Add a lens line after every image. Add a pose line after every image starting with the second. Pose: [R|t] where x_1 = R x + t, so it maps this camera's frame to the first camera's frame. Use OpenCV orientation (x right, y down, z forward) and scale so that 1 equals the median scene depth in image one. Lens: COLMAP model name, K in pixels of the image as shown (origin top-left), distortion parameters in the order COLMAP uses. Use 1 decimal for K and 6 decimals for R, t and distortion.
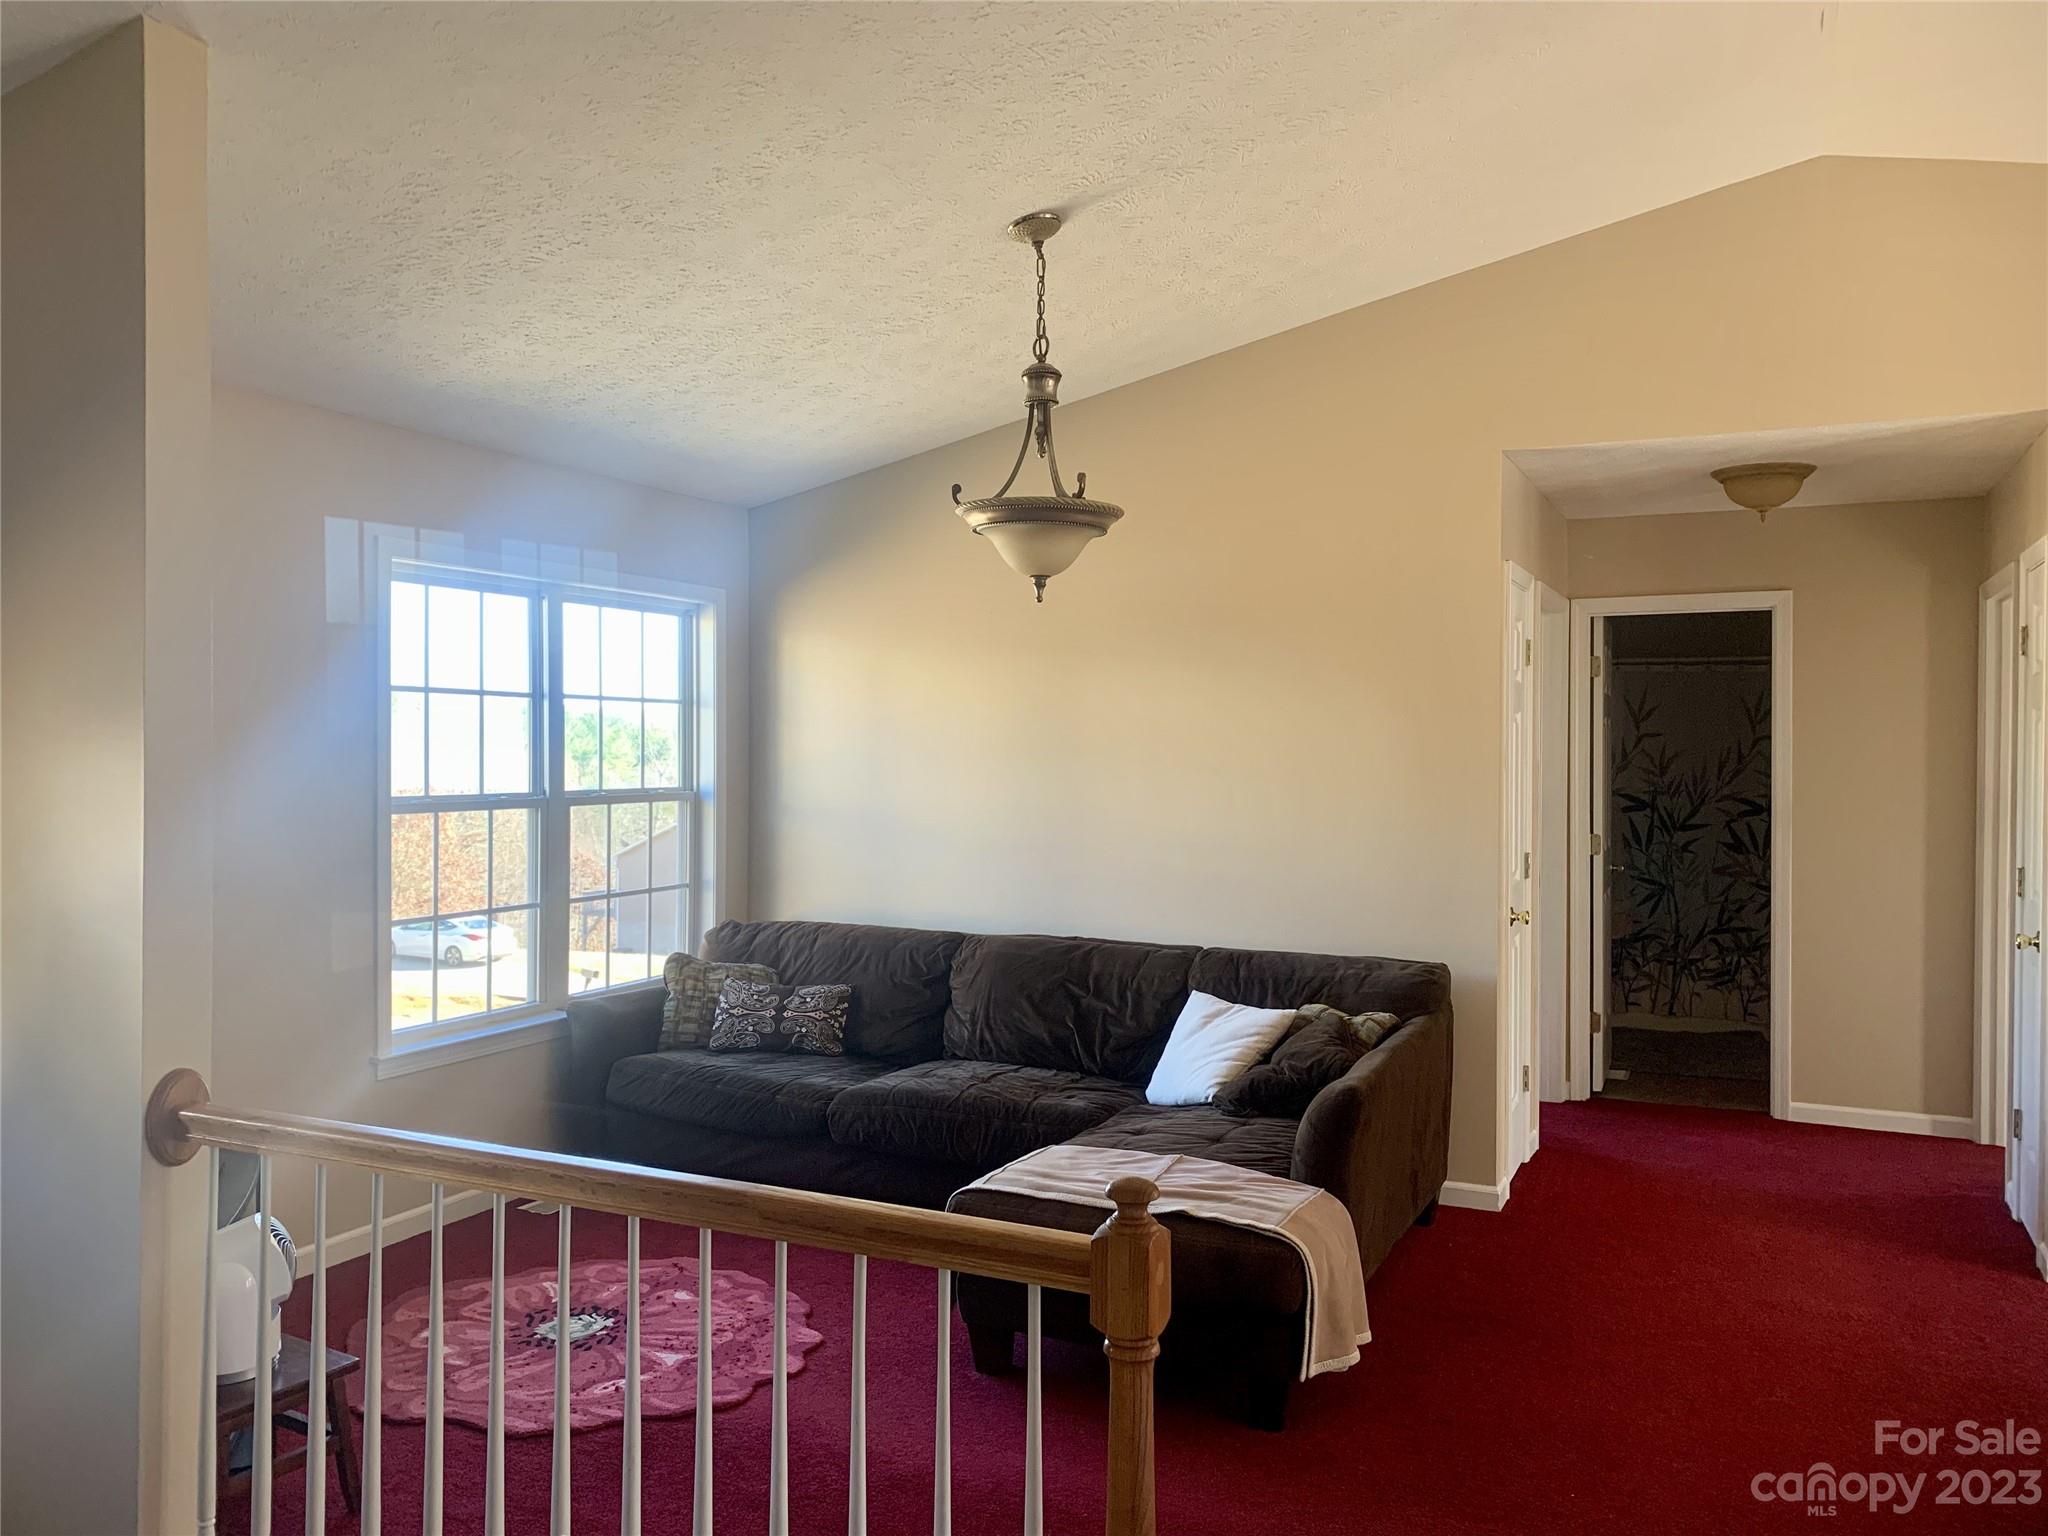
lens RADIAL K [[1557.2, 0, 982.0], [0, 1557.2, 761.3], [0, 0, 1]] dist [0.048061, -0.063280]
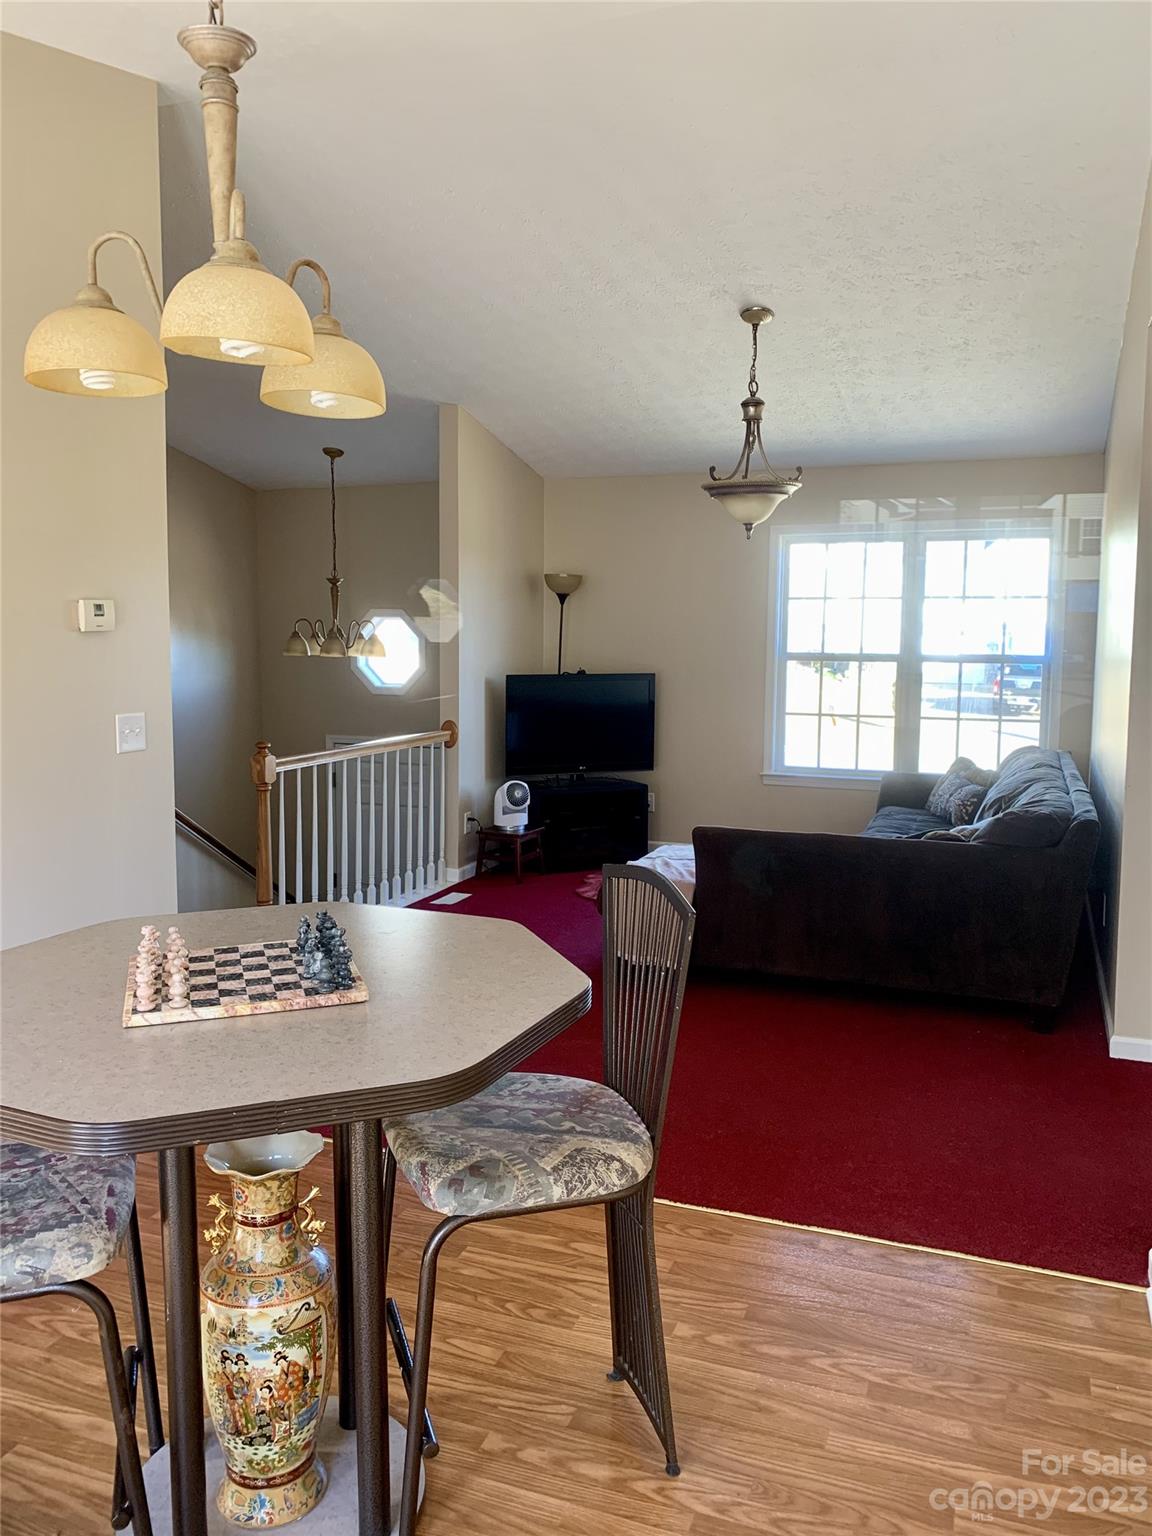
lens RADIAL K [[1167.9, 0, 571.1], [0, 1167.9, 767.3], [0, 0, 1]] dist [0.048061, -0.063280]
pose [[0.073054, 0.112339, -0.990981, 1.051860], [-0.012544, 0.993661, 0.111718, 0.004223], [0.997249, 0.004270, 0.074000, 0.553820]]
